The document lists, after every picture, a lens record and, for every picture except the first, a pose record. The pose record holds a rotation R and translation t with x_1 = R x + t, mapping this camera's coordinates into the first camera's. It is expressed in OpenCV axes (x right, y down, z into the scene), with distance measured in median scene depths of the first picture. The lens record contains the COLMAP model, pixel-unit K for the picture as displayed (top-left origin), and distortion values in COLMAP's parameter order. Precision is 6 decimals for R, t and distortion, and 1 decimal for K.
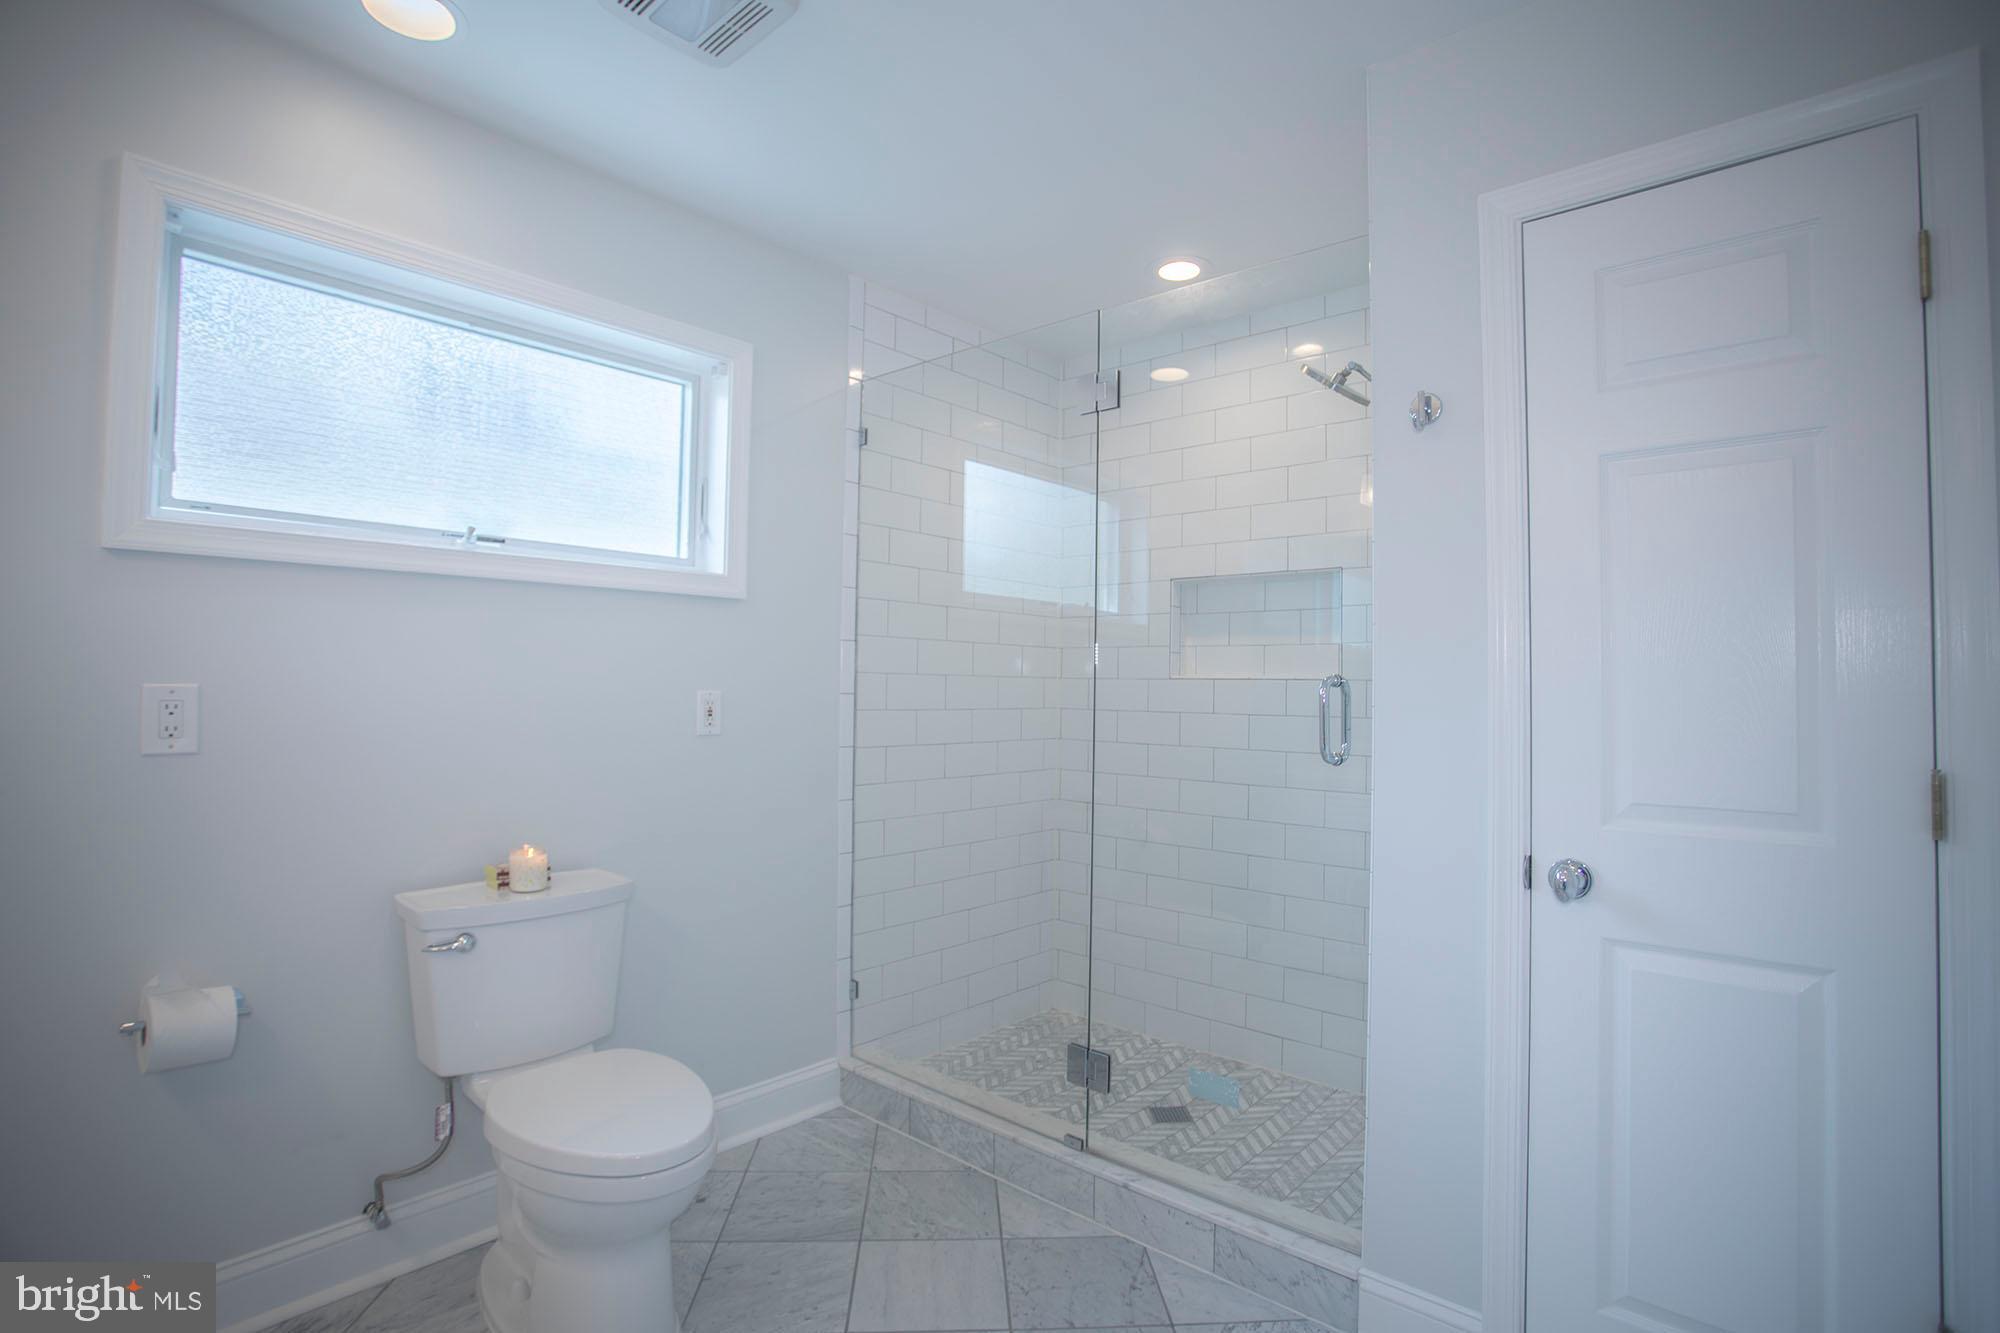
lens RADIAL K [[1025.9, 0, 1012.3], [0, 1025.9, 681.3], [0, 0, 1]] dist [-0.001456, 0.000560]
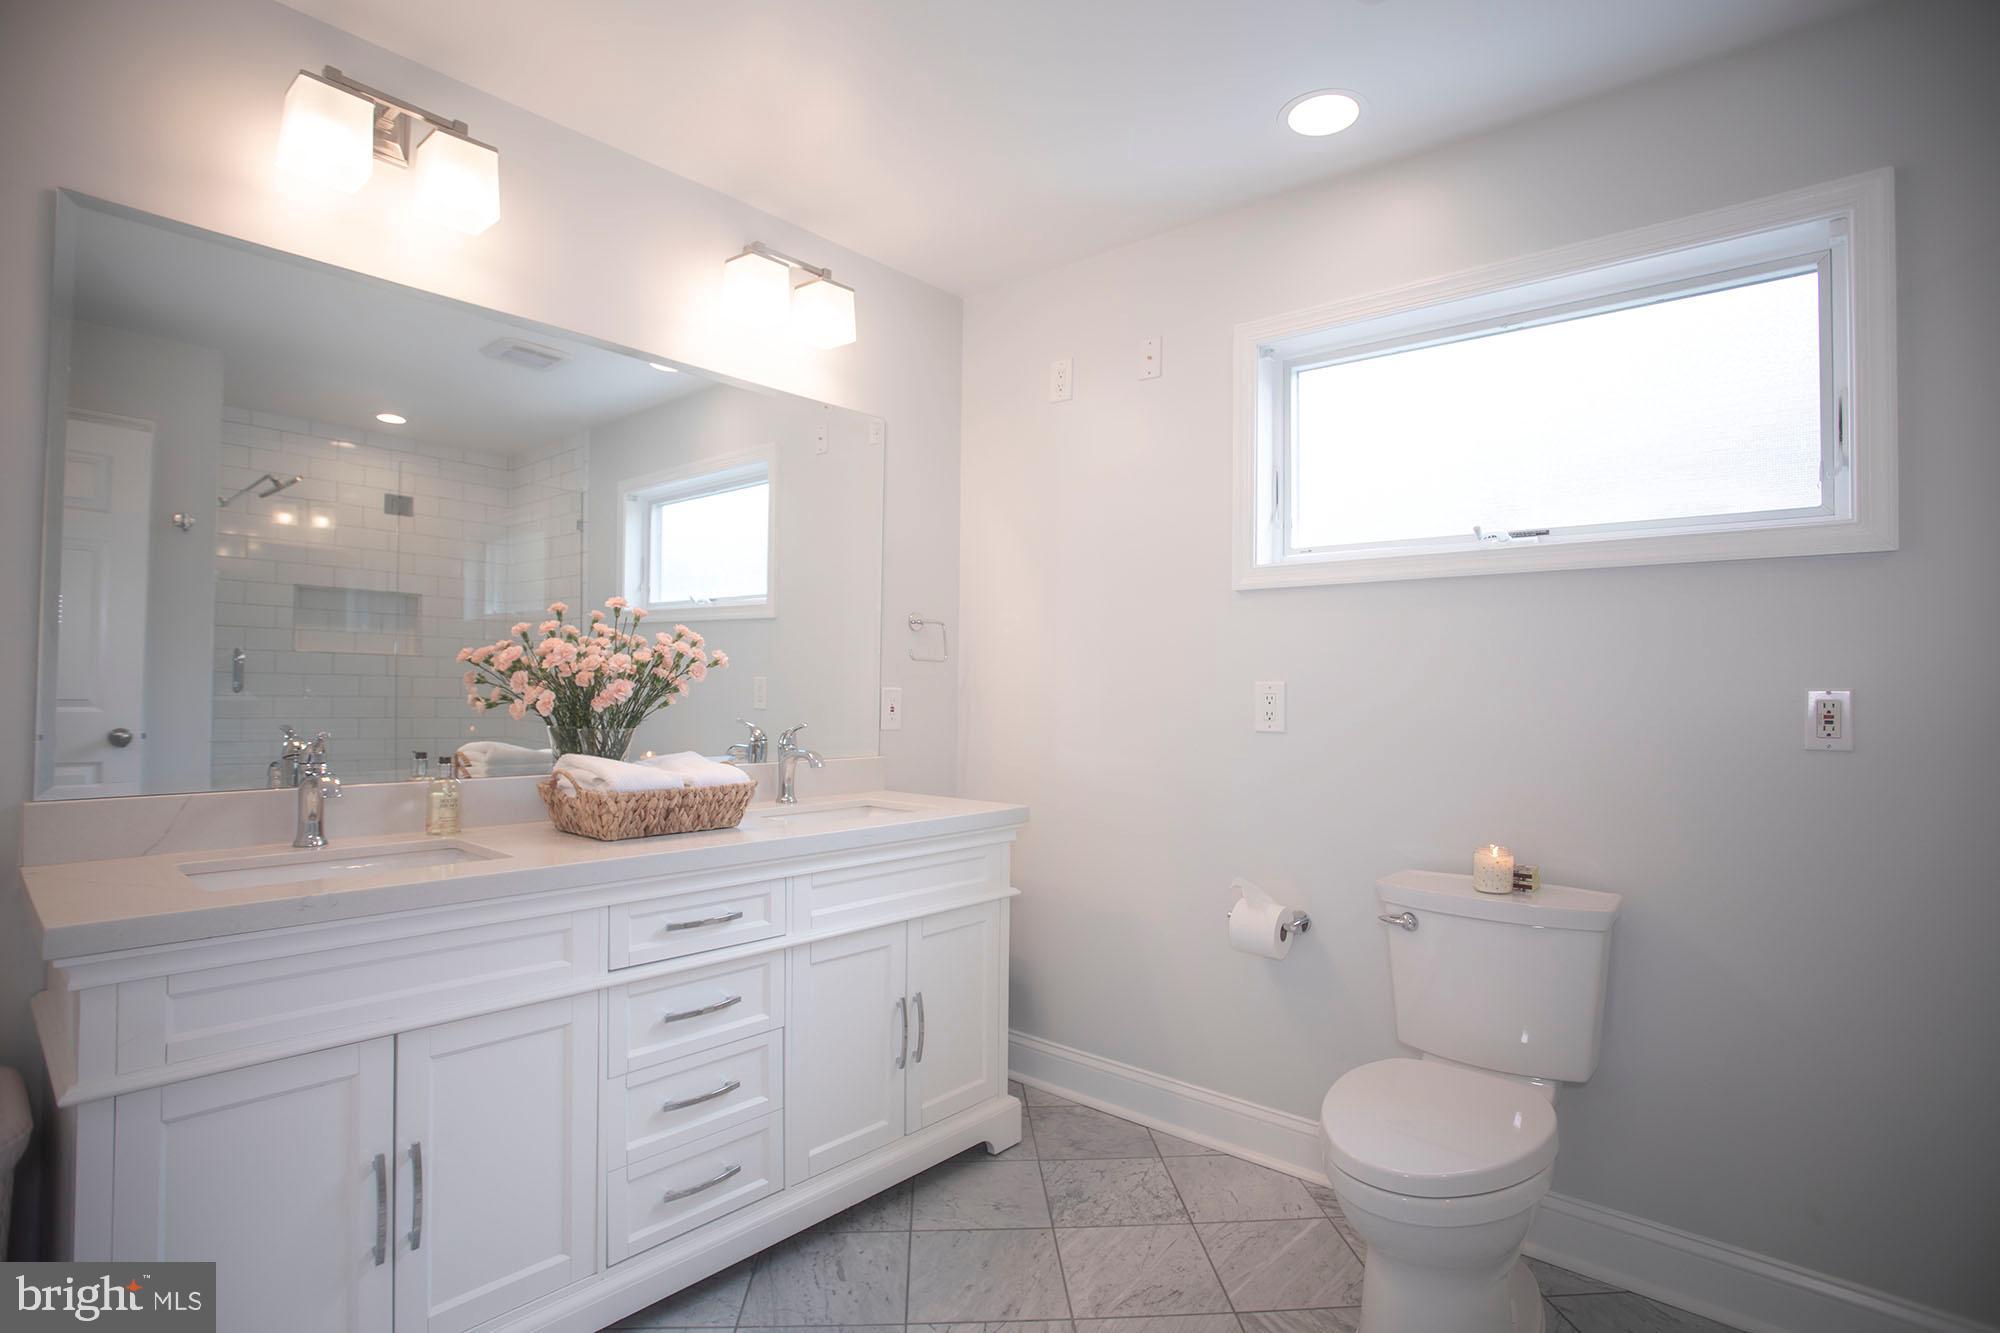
lens RADIAL K [[1025.9, 0, 1012.3], [0, 1025.9, 681.3], [0, 0, 1]] dist [-0.001456, 0.000560]
pose [[0.033387, -0.018217, -0.999276, 0.525485], [-0.003430, 0.999826, -0.018341, 0.026195], [0.999437, 0.004040, 0.033319, 0.550350]]
